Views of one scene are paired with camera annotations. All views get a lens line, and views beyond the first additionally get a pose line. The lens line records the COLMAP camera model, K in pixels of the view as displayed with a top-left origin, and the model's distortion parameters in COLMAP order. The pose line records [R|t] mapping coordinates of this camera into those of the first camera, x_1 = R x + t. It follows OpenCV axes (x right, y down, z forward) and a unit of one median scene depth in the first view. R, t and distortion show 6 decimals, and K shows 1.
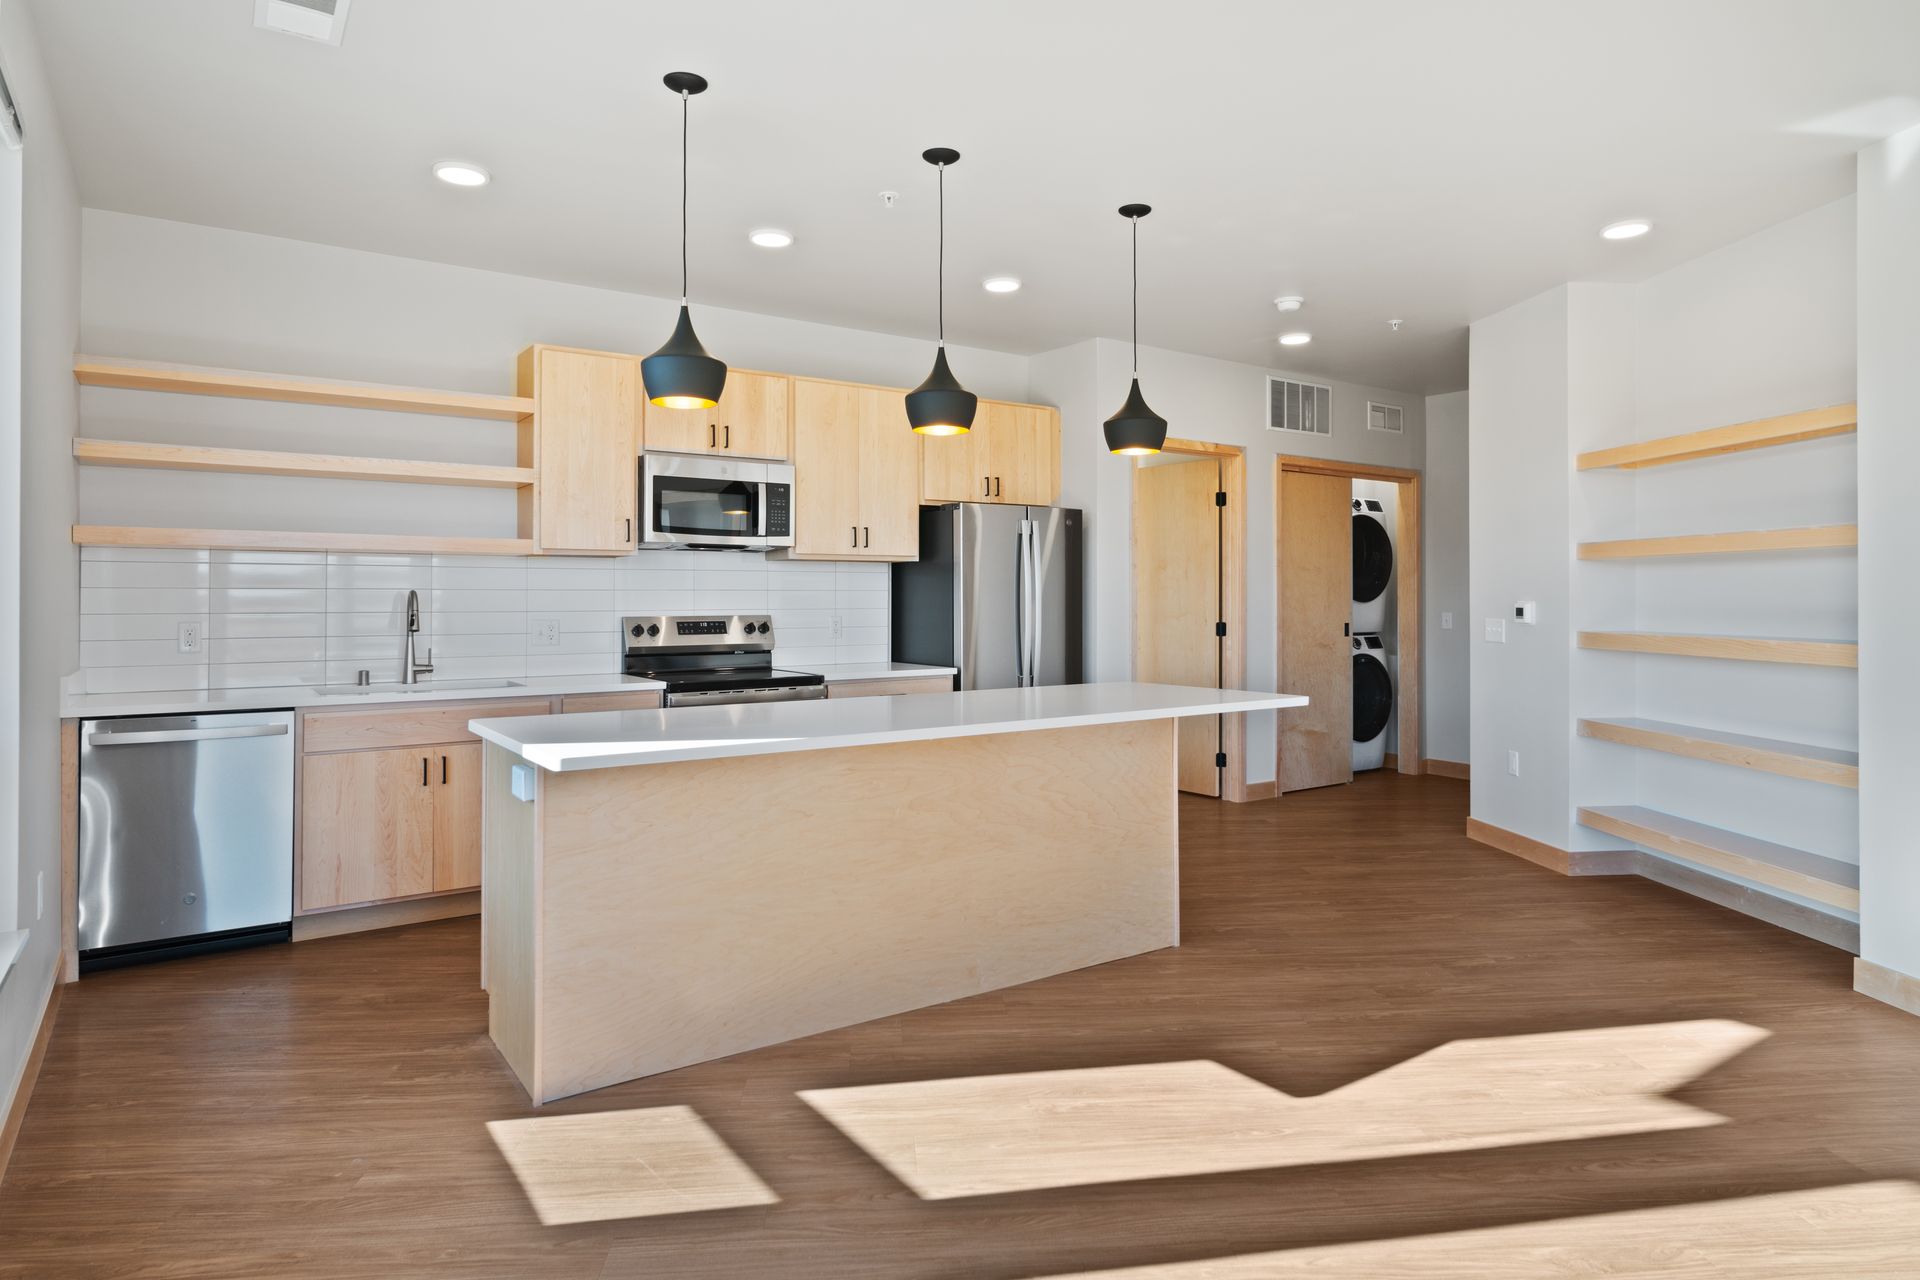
lens RADIAL K [[1096.5, 0, 961.1], [0, 1096.5, 588.1], [0, 0, 1]] dist [0.000318, -0.001161]
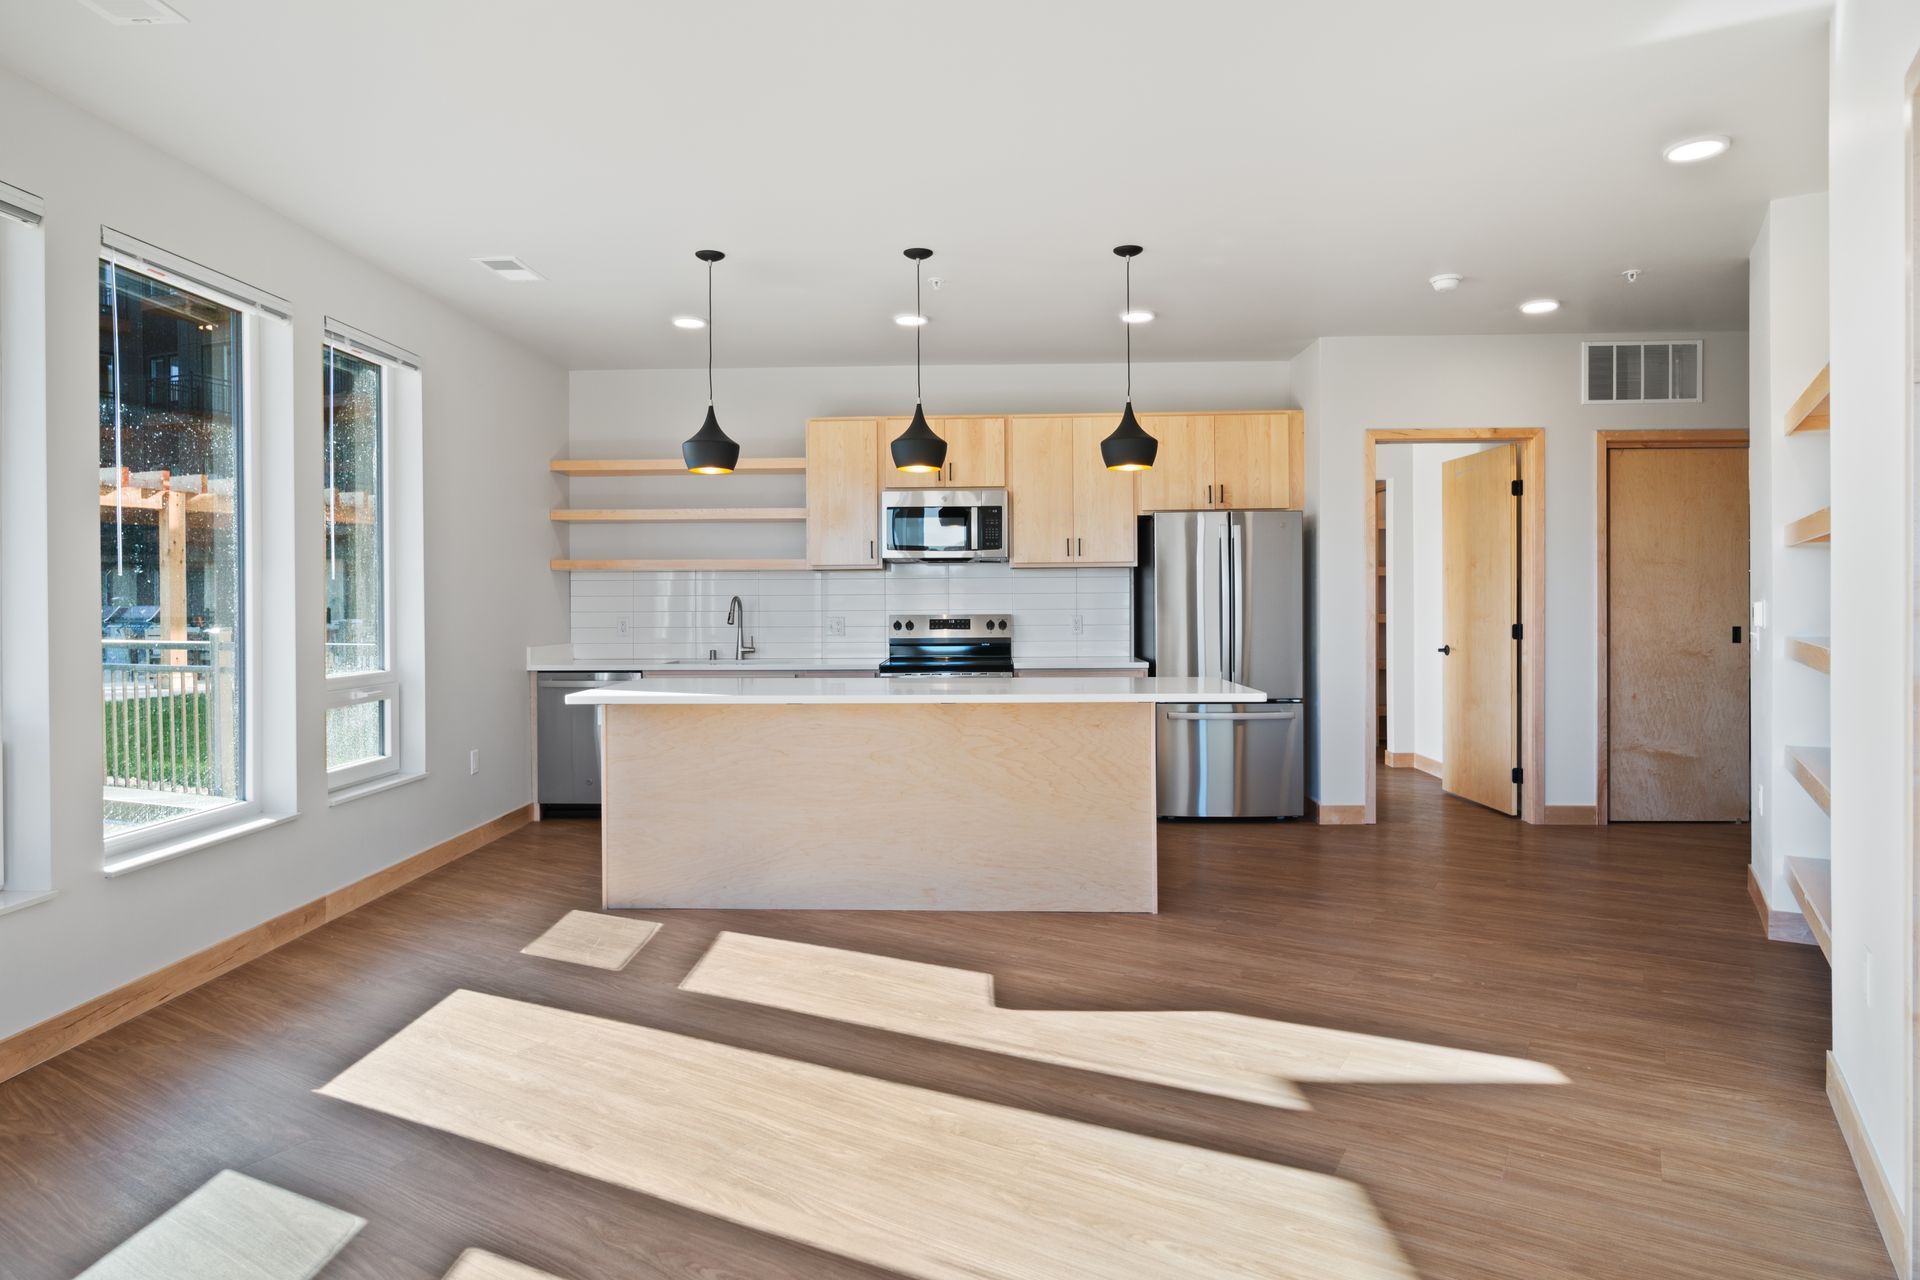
lens RADIAL K [[1090.9, 0, 952.5], [0, 1090.9, 601.4], [0, 0, 1]] dist [0.003041, 0.000206]
pose [[0.802111, -0.004346, -0.597159, 0.595870], [0.011235, 0.999906, 0.007814, 0.000611], [0.597069, -0.012977, 0.802085, -0.001098]]
